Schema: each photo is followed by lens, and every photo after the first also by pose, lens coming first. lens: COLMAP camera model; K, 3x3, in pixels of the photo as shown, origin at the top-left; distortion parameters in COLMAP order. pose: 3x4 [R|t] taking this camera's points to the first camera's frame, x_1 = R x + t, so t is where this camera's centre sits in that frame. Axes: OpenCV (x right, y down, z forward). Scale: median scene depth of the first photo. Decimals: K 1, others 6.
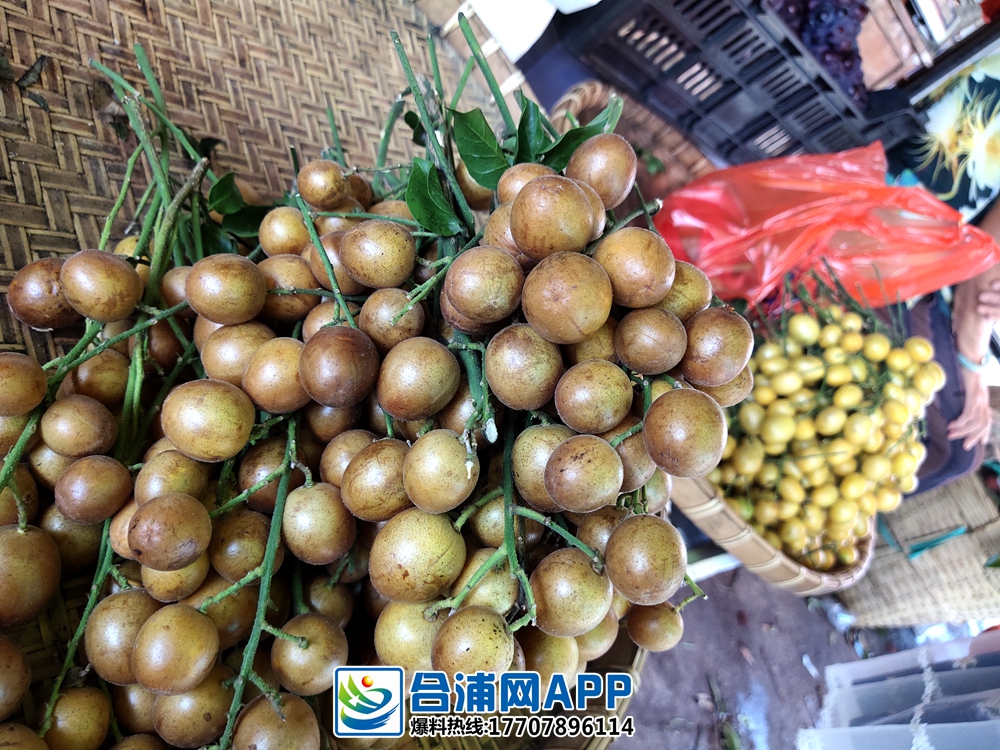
lens RADIAL K [[751.5, 0, 500.0], [0, 751.5, 375.0], [0, 0, 1]] dist [0.000588, -0.000853]
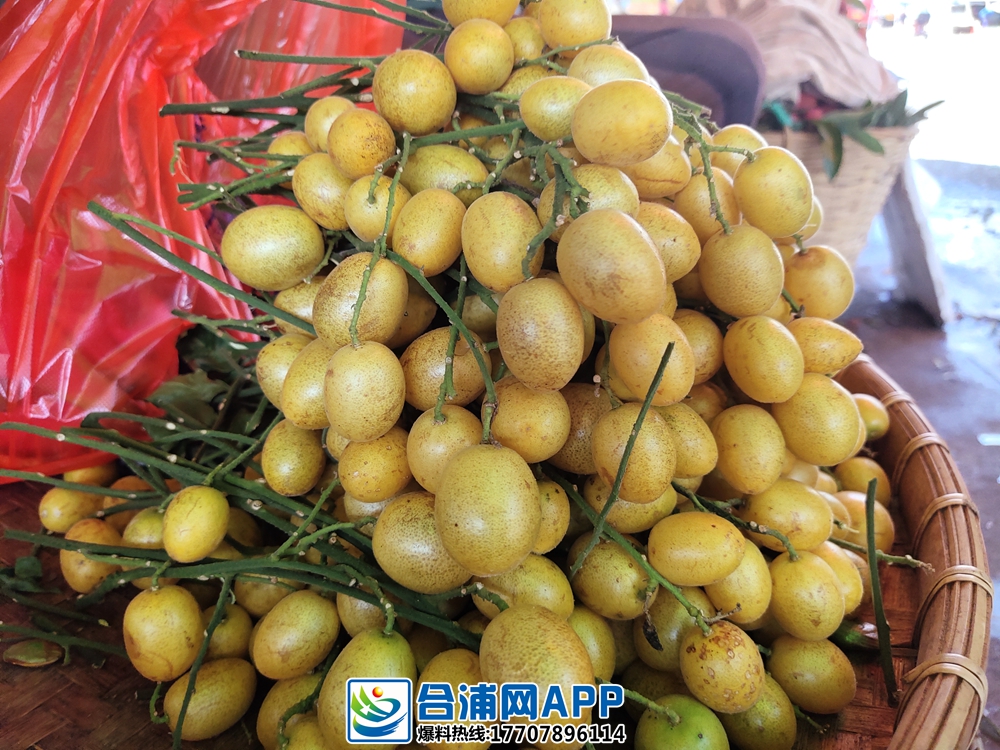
lens RADIAL K [[710.6, 0, 500.0], [0, 710.6, 375.0], [0, 0, 1]] dist [0.010282, 0.001715]
pose [[0.454079, -0.867336, 0.203813, 0.357592], [0.880999, 0.471209, 0.042456, 0.041988], [-0.132863, 0.160281, 0.978089, 0.730870]]
